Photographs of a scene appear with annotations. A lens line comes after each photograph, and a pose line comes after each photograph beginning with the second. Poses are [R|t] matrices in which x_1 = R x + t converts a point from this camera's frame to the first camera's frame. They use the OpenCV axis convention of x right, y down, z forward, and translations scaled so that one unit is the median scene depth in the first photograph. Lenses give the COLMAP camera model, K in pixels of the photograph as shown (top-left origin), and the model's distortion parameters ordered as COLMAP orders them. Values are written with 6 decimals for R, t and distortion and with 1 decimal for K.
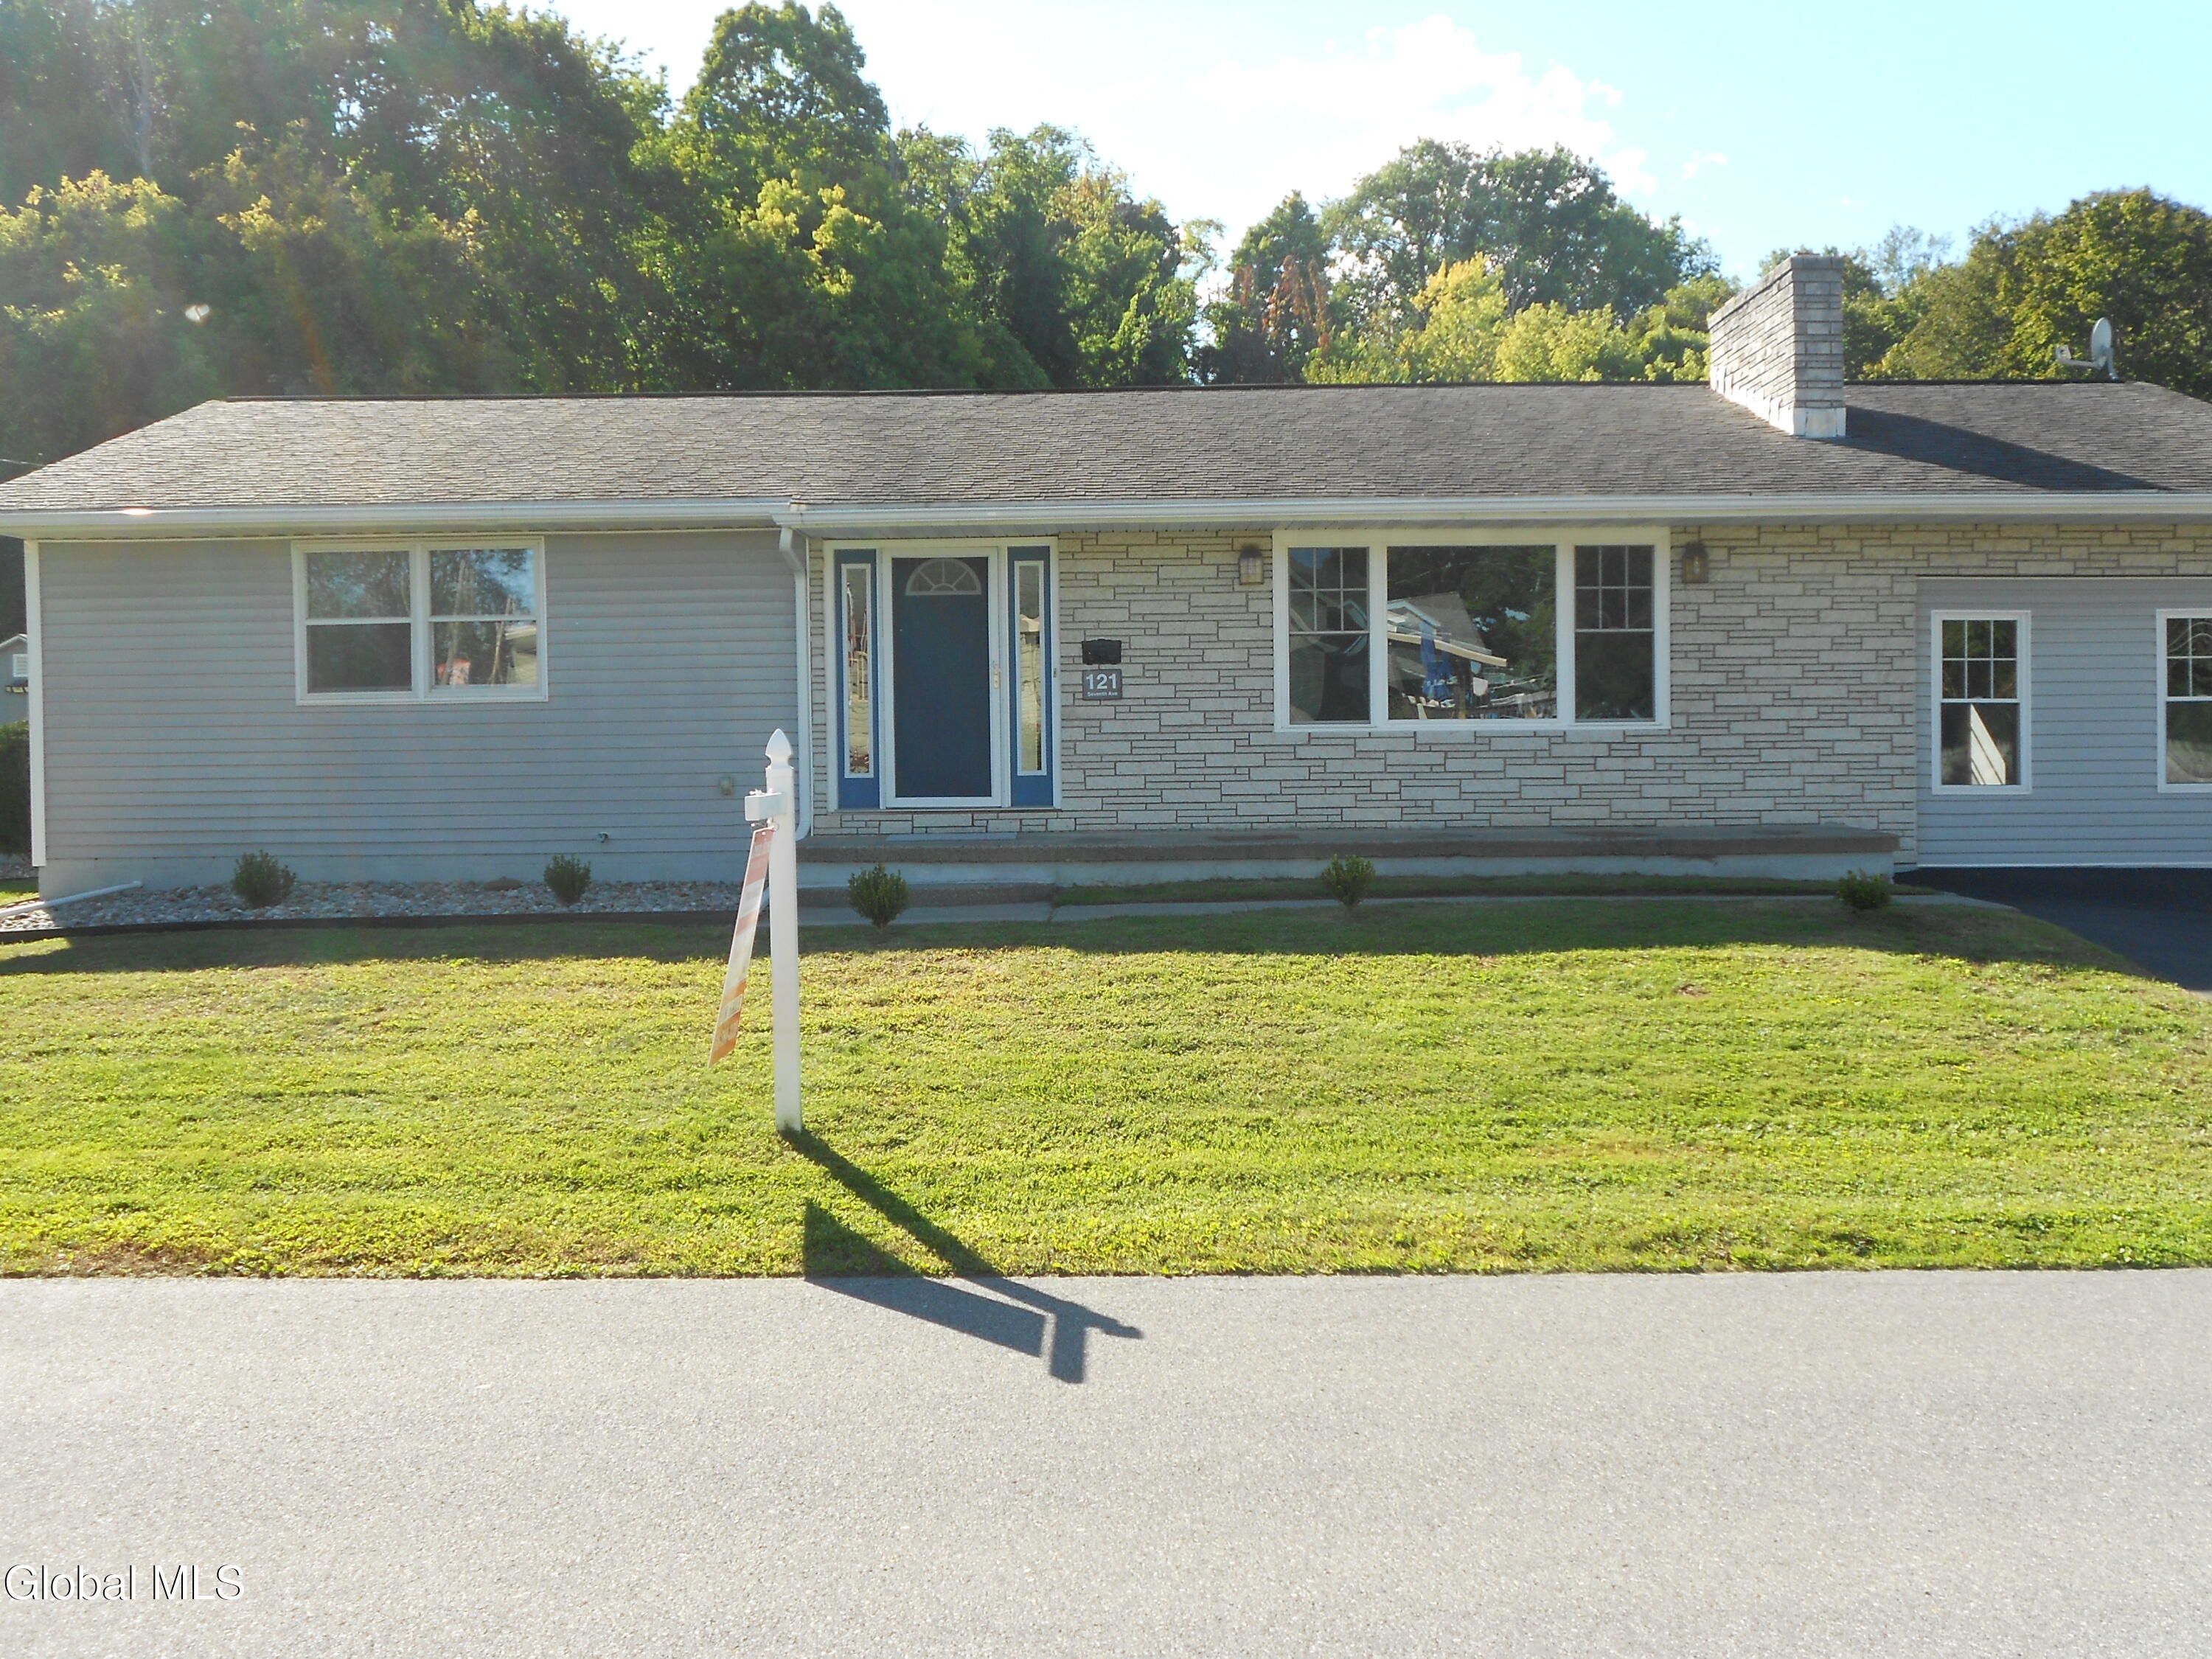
lens RADIAL K [[2091.2, 0, 1119.5], [0, 2091.2, 795.2], [0, 0, 1]] dist [0.003747, -0.072826]
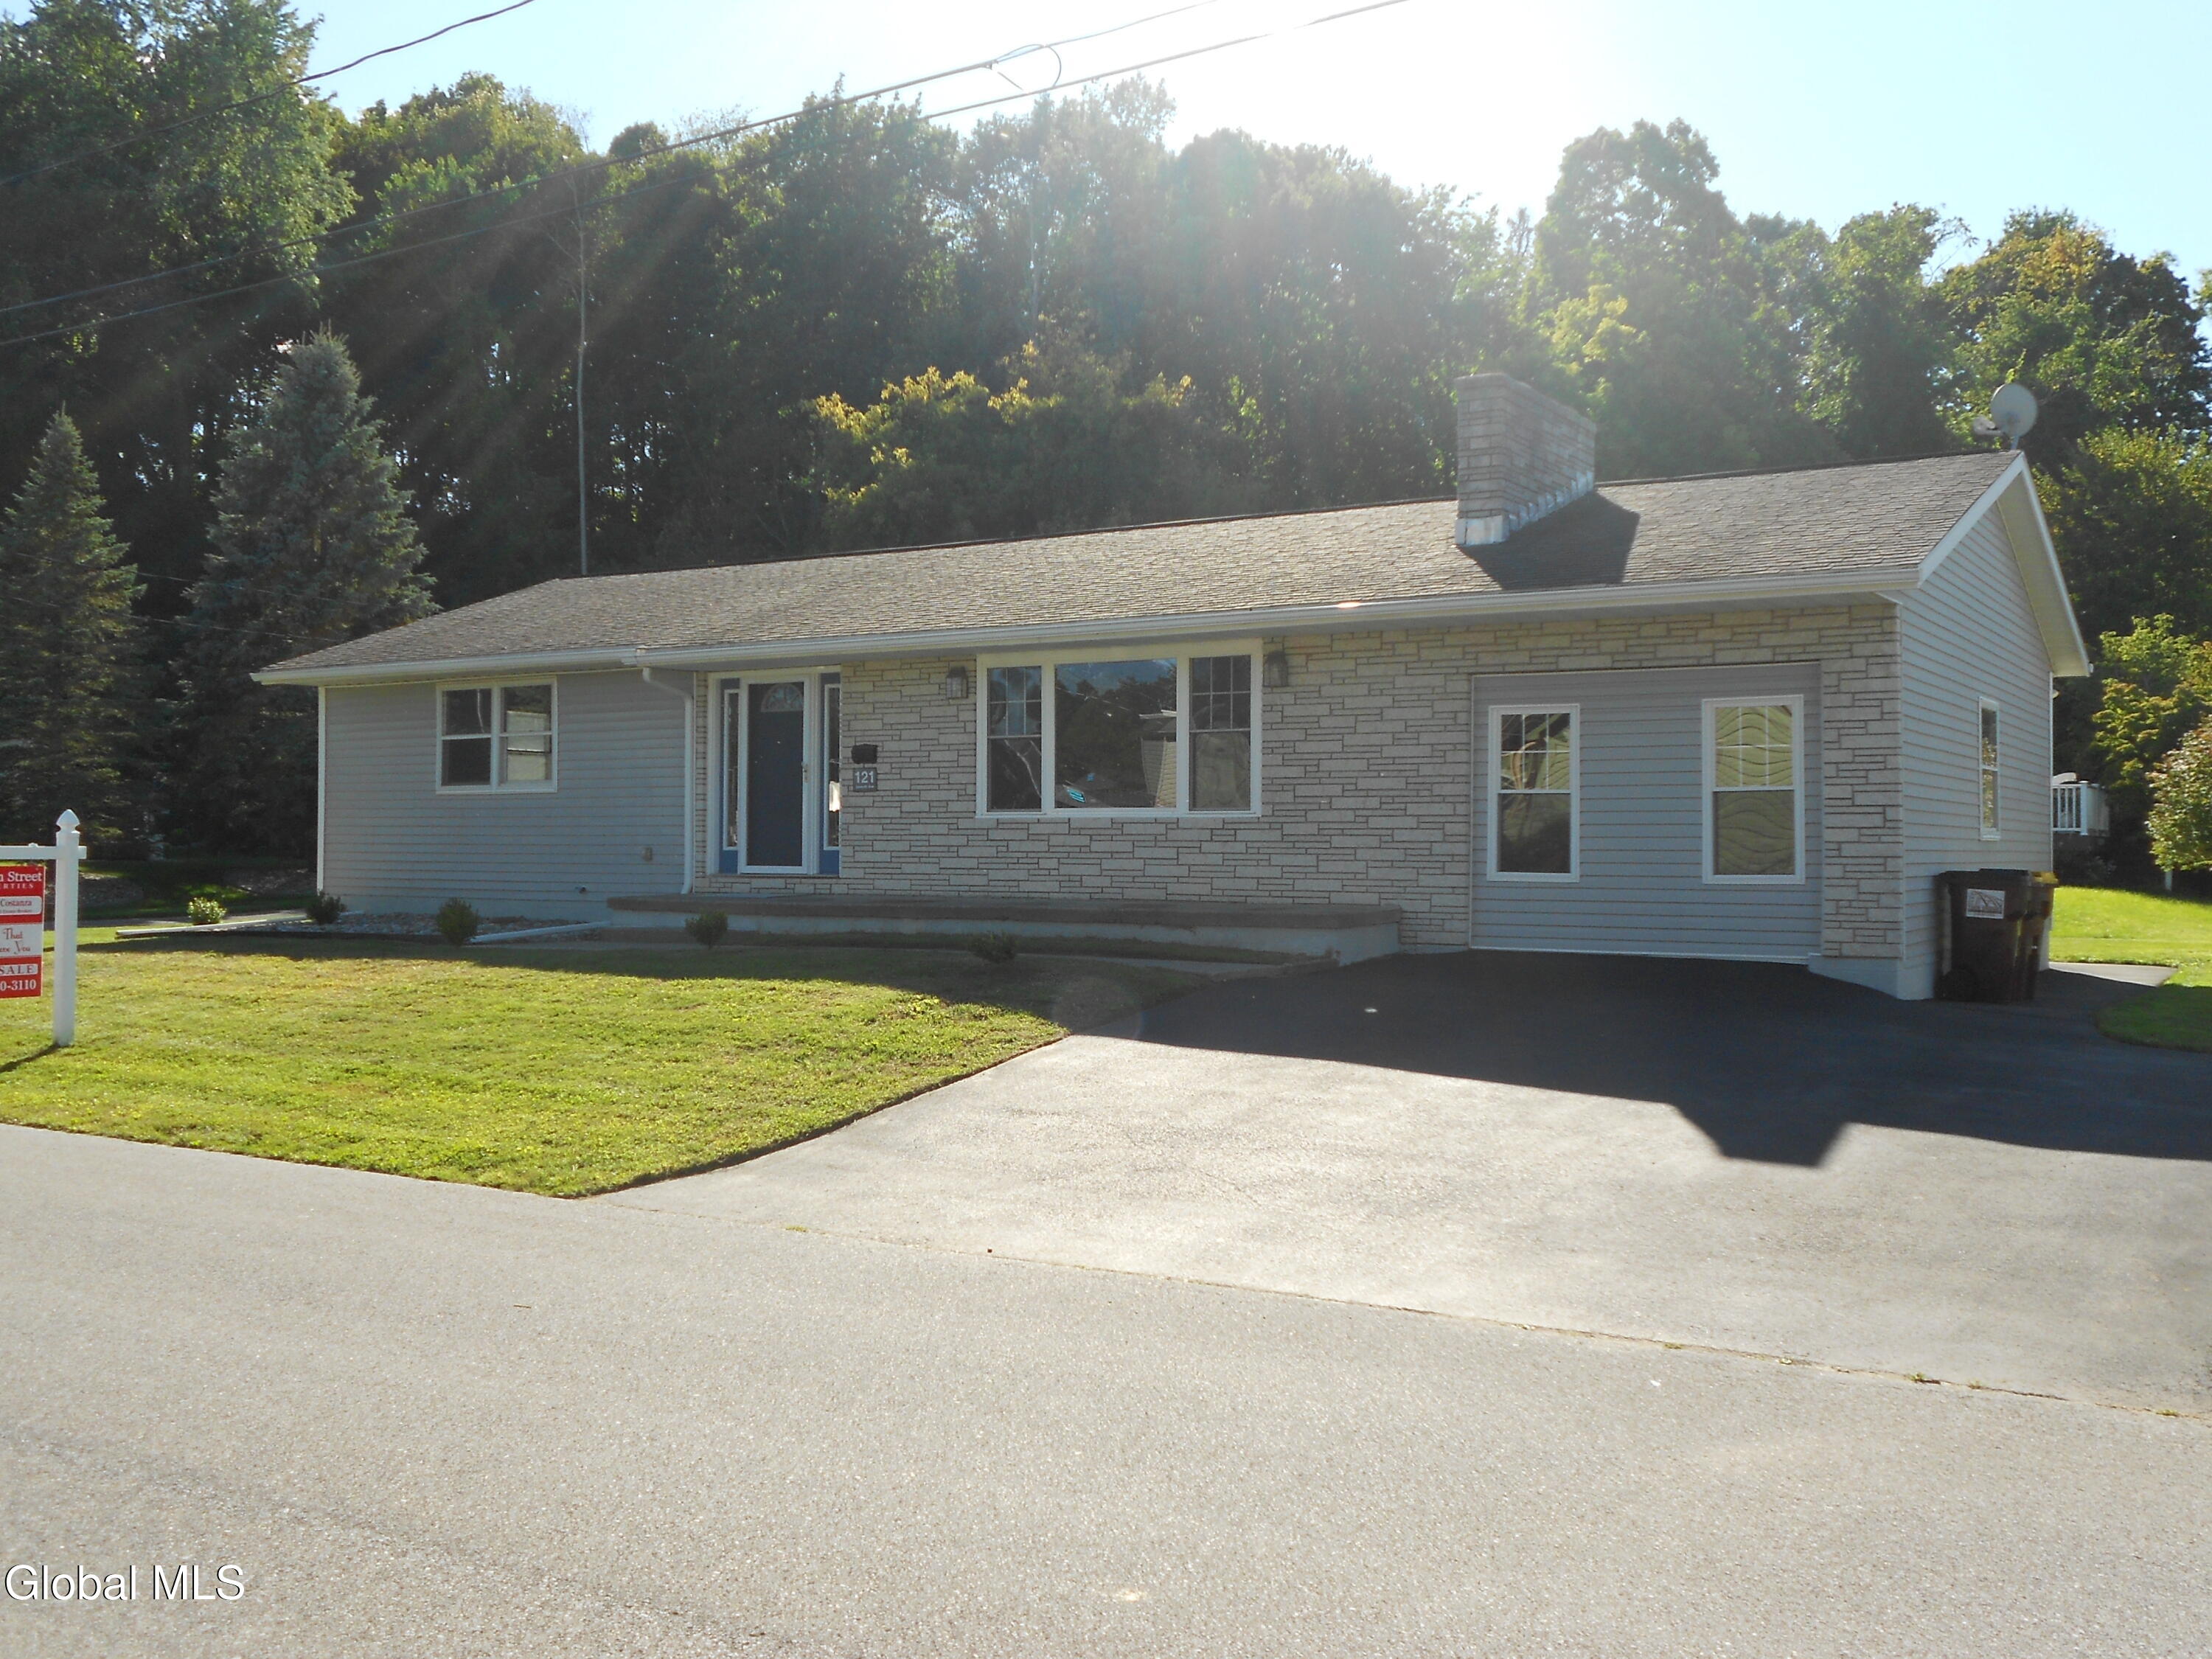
lens RADIAL K [[2091.2, 0, 1119.5], [0, 2091.2, 795.2], [0, 0, 1]] dist [0.003747, -0.072826]
pose [[0.839799, -0.000214, -0.542897, 0.811059], [-0.023767, 0.999027, -0.037159, 0.000229], [0.542377, 0.044109, 0.838977, 0.014852]]
